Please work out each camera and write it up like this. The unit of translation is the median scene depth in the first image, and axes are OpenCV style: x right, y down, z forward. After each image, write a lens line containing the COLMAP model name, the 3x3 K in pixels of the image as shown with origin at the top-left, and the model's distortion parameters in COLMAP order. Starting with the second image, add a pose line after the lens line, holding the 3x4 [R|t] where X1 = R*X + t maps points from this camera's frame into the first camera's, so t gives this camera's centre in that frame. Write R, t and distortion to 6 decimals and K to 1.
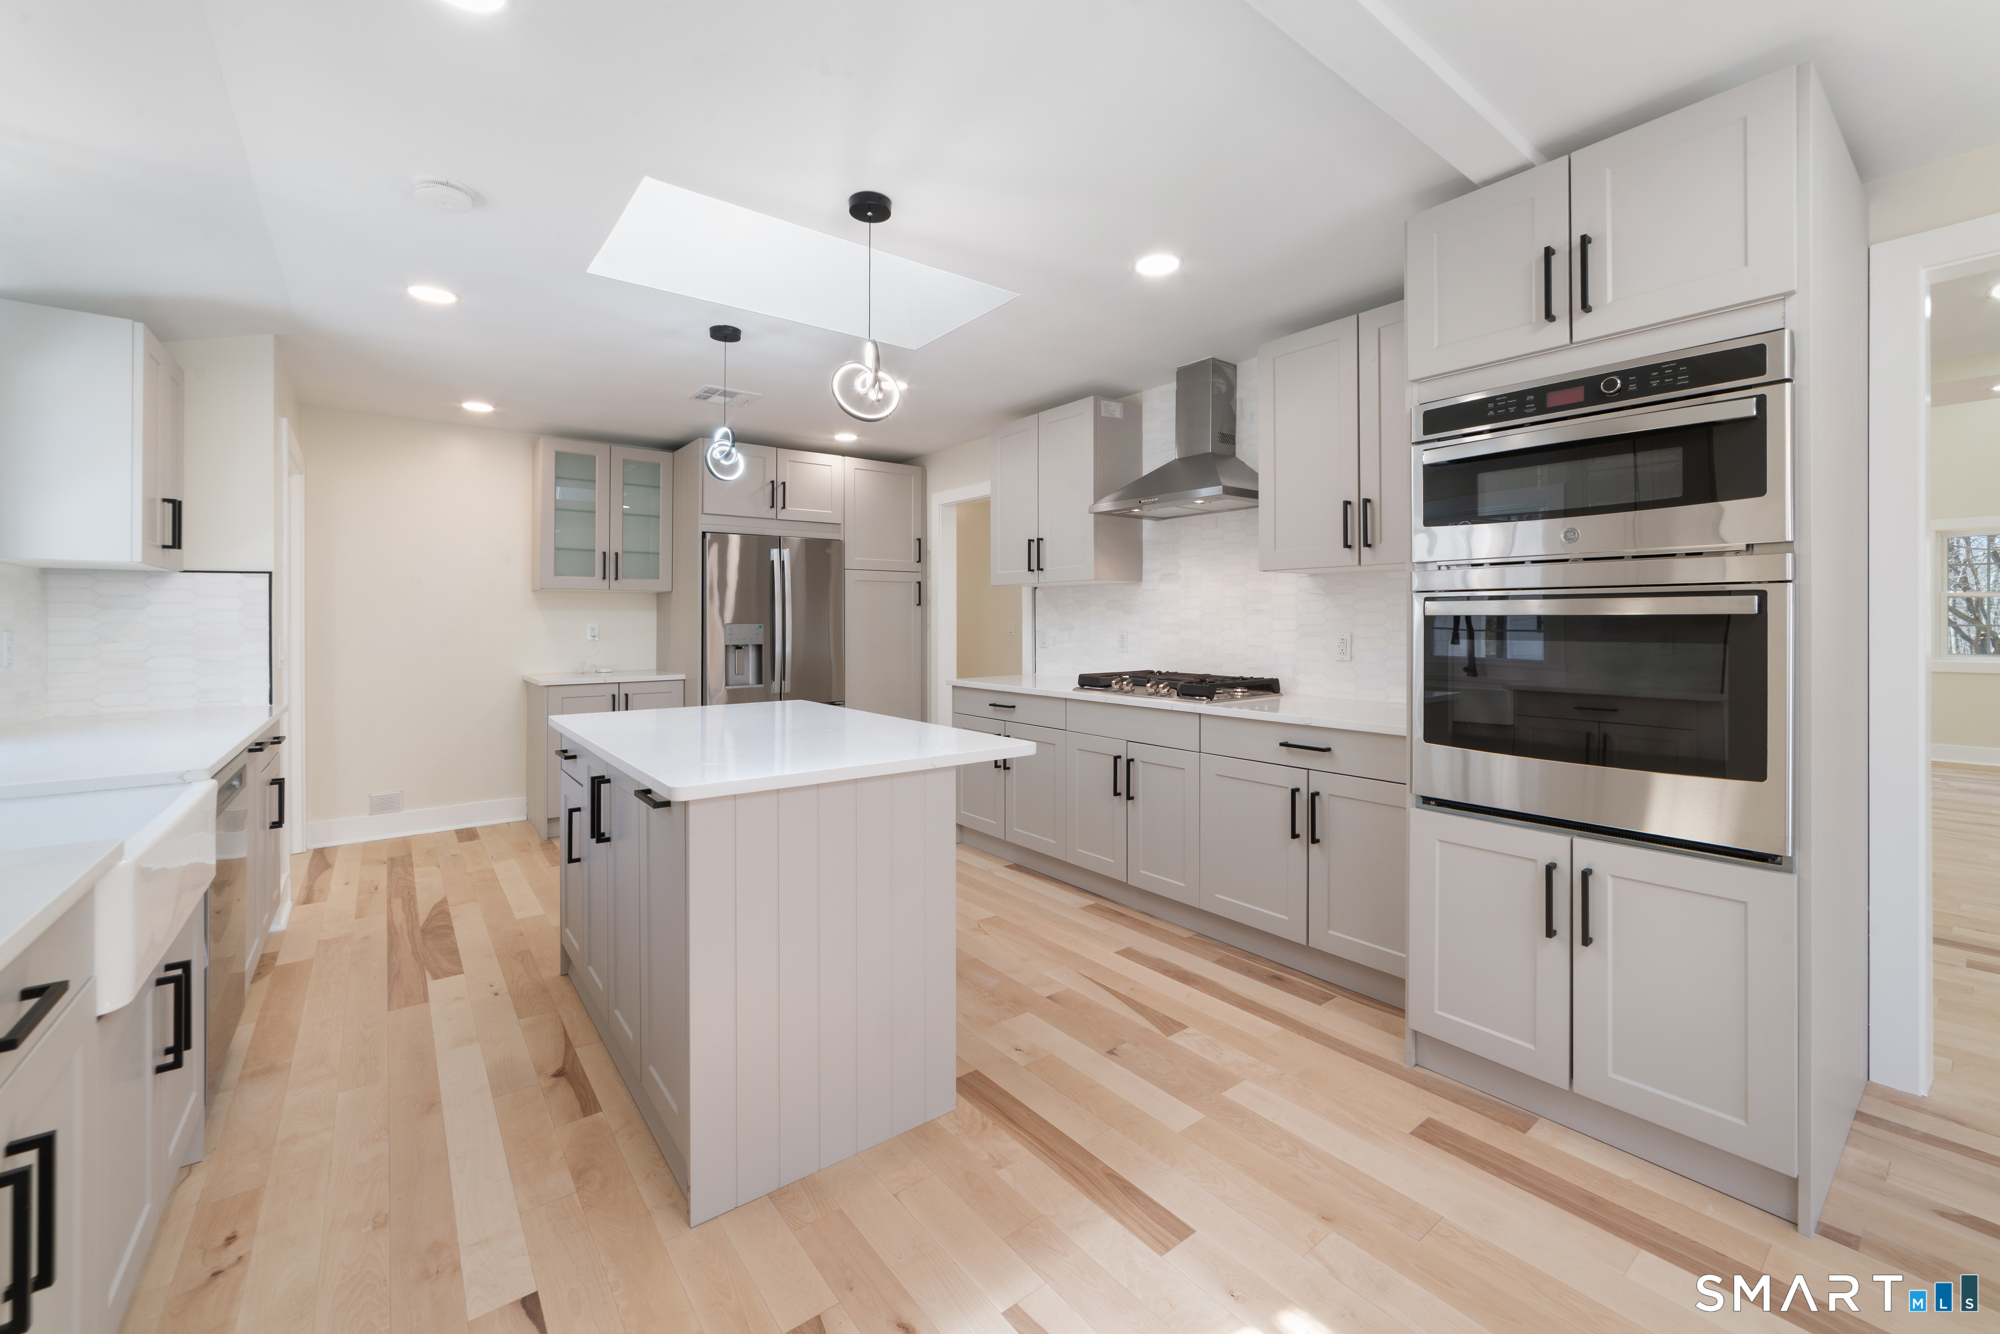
lens RADIAL K [[802.0, 0, 996.8], [0, 802.0, 626.8], [0, 0, 1]] dist [-0.044046, 0.000092]
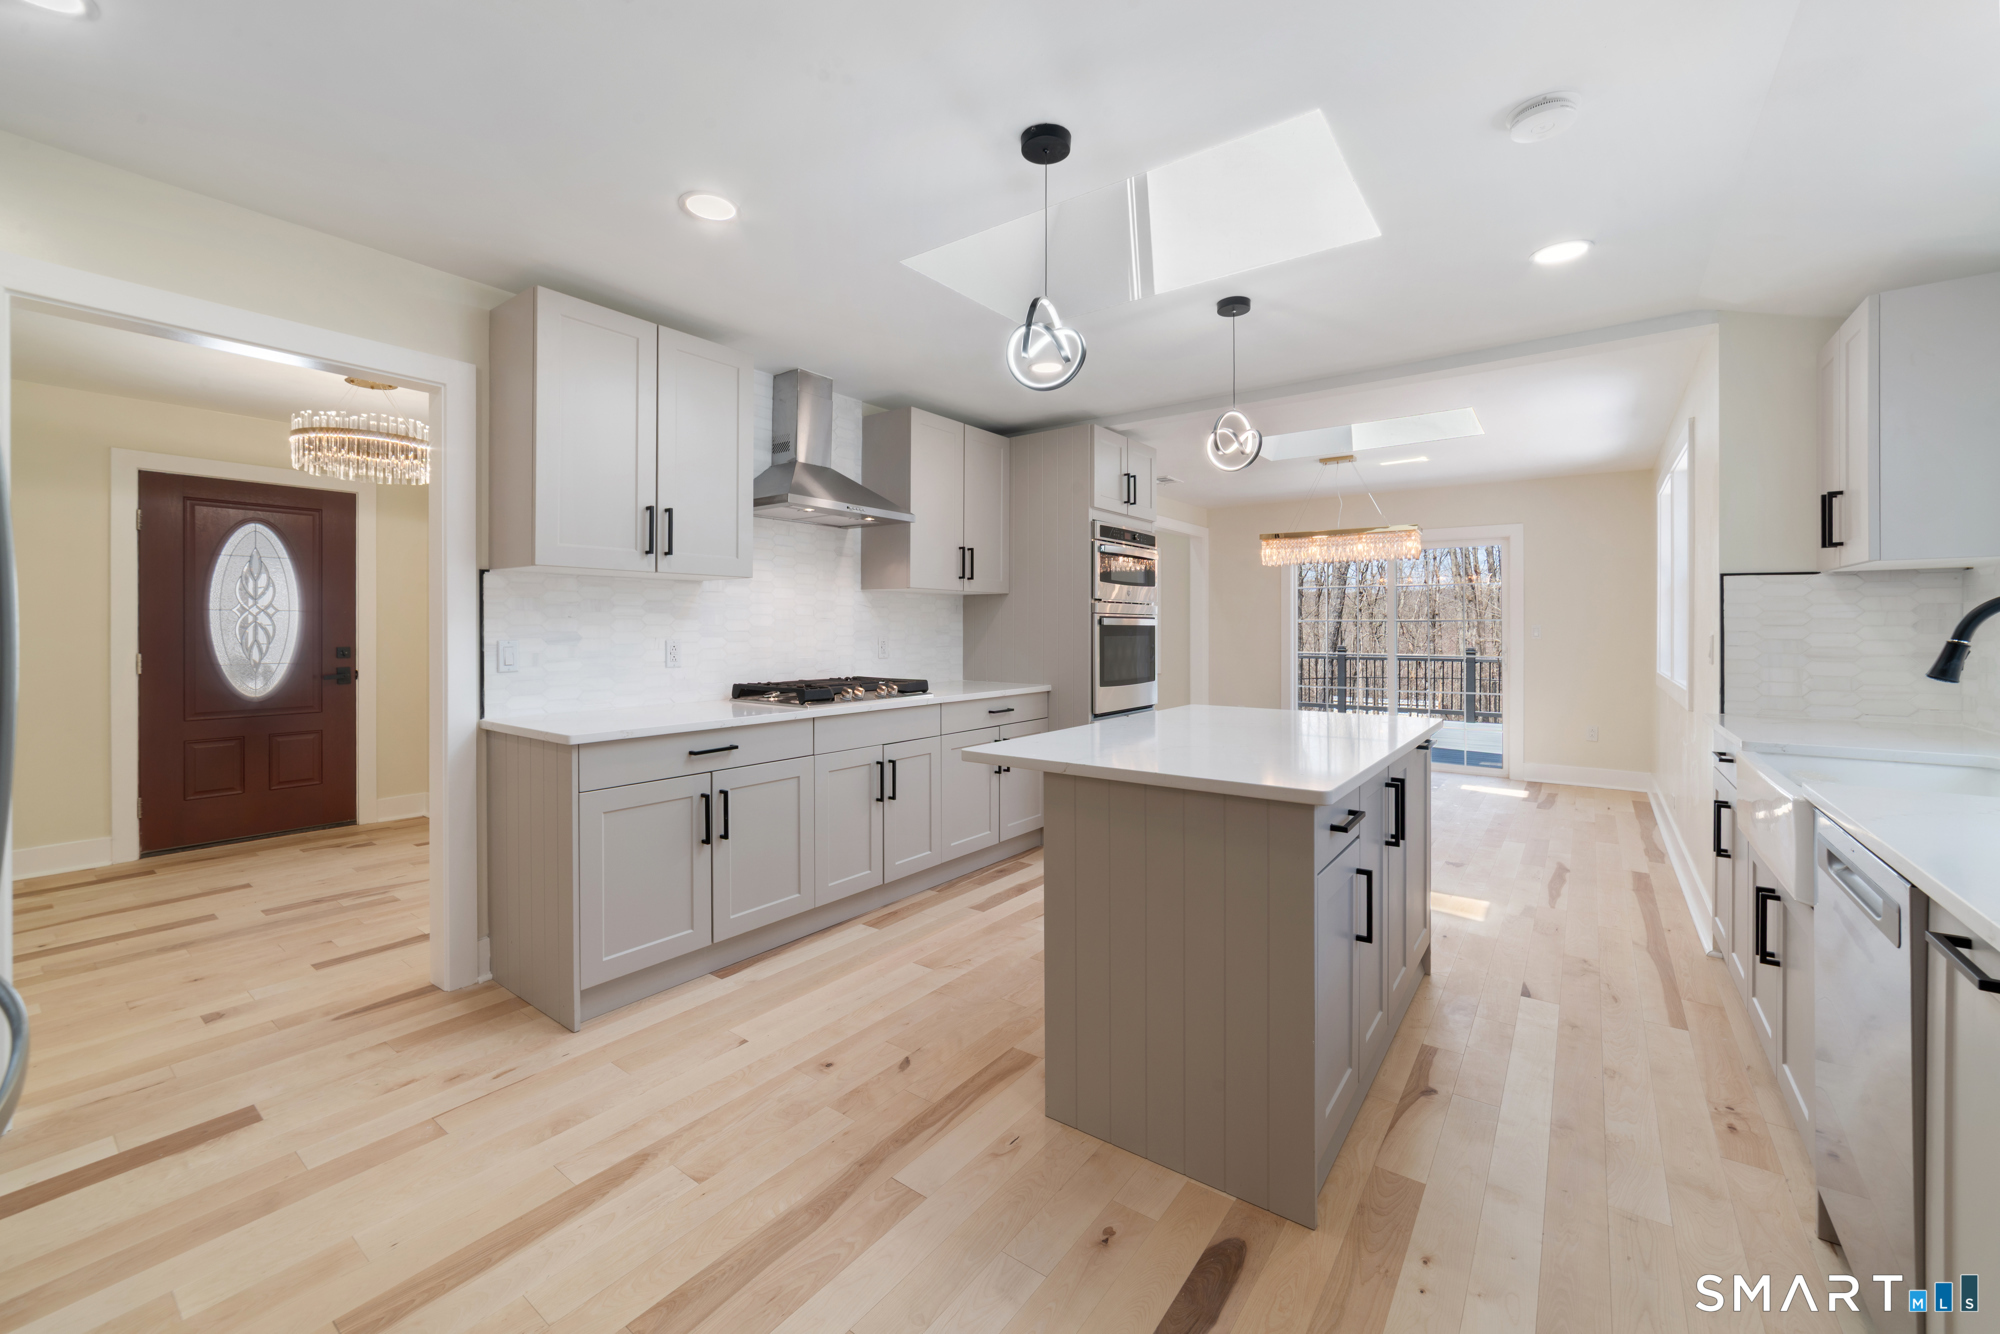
lens RADIAL K [[802.0, 0, 996.8], [0, 802.0, 626.8], [0, 0, 1]] dist [-0.044046, 0.000092]
pose [[-0.273050, 0.001744, 0.961998, -0.897644], [0.007010, 0.999975, 0.000177, -0.008095], [-0.961974, 0.006792, -0.273056, 1.184346]]
